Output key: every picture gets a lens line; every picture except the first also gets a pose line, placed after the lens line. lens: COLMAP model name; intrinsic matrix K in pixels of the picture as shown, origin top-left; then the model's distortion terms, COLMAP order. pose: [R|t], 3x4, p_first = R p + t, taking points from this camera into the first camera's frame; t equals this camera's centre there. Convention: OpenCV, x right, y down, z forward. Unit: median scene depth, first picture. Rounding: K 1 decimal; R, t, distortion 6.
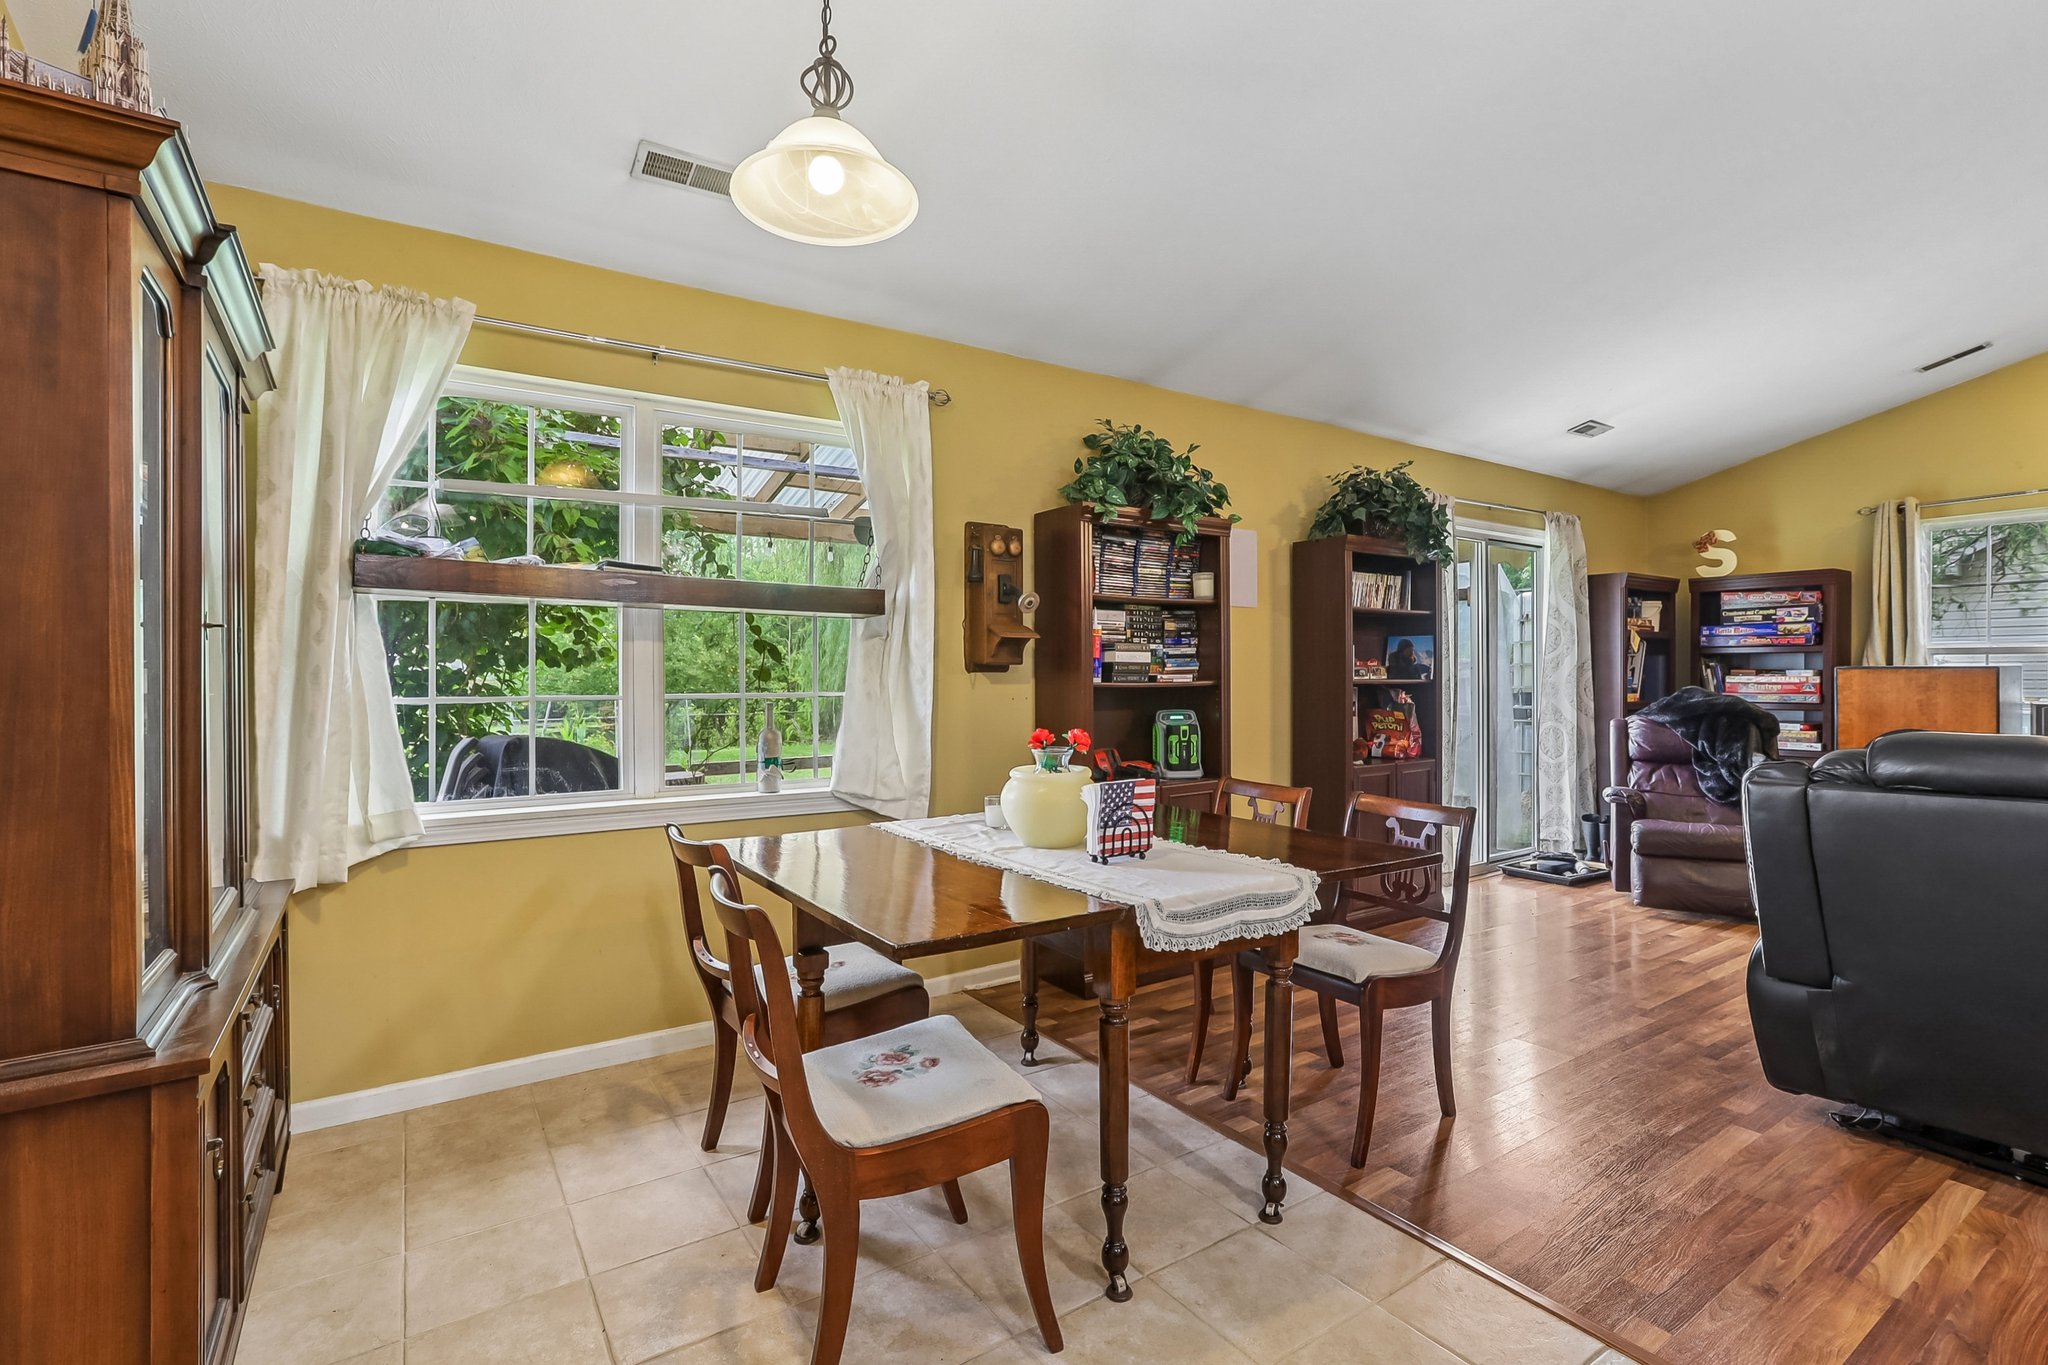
lens RADIAL K [[941.6, 0, 1023.0], [0, 941.6, 674.0], [0, 0, 1]] dist [-0.025635, 0.006476]
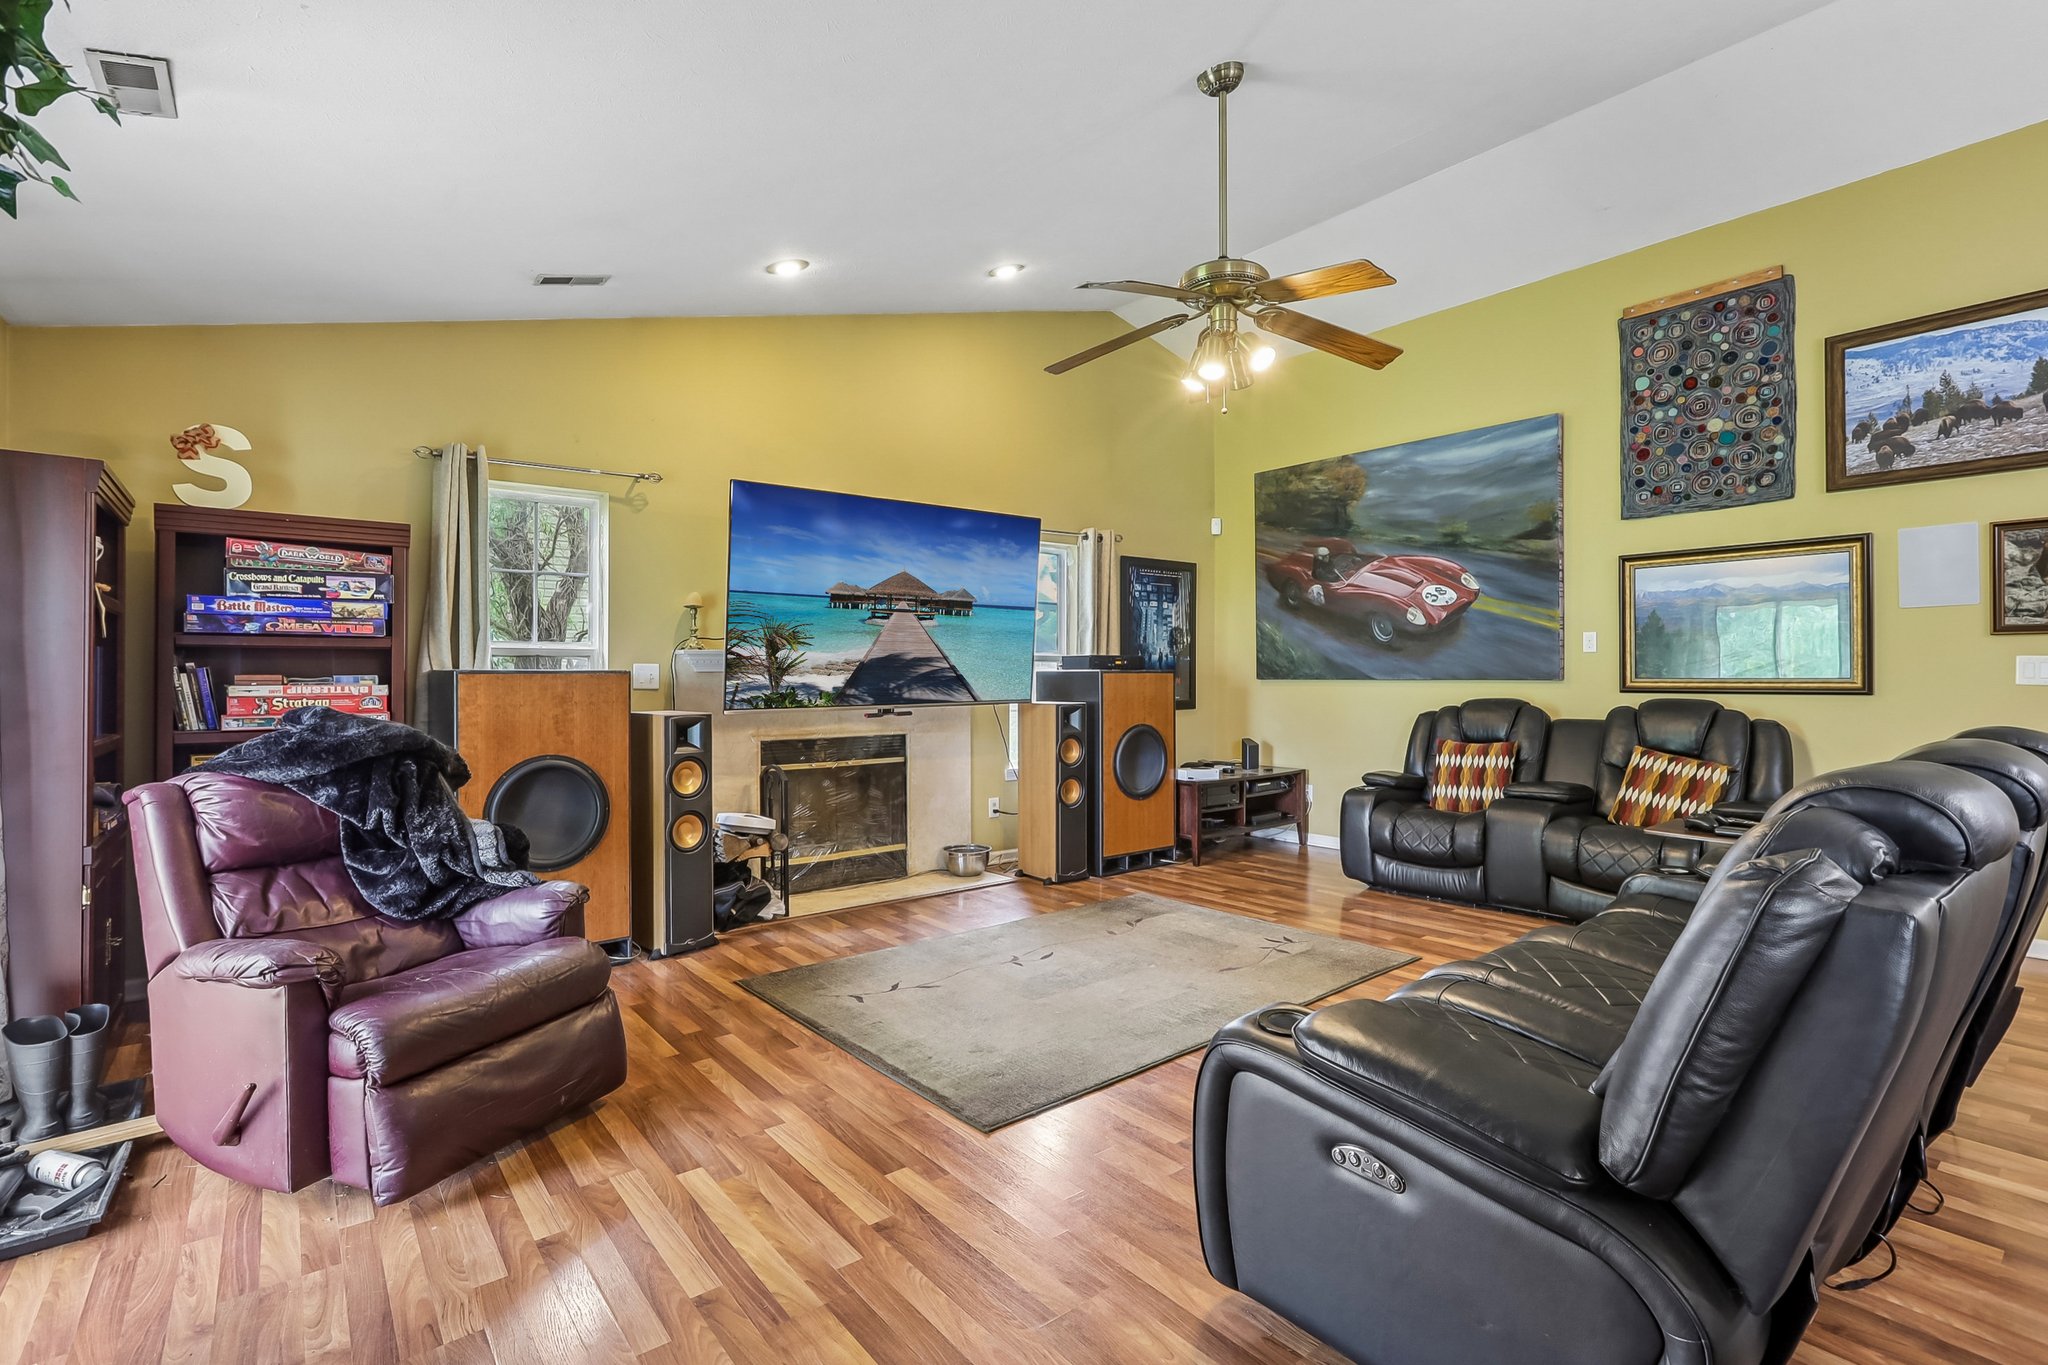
lens RADIAL K [[941.6, 0, 1042.6], [0, 941.6, 676.7], [0, 0, 1]] dist [-0.025635, 0.006476]
pose [[-0.102395, 0.002531, 0.994741, 0.158620], [0.005504, 0.999983, -0.001978, 0.000384], [-0.994729, 0.005272, -0.102407, 0.624718]]
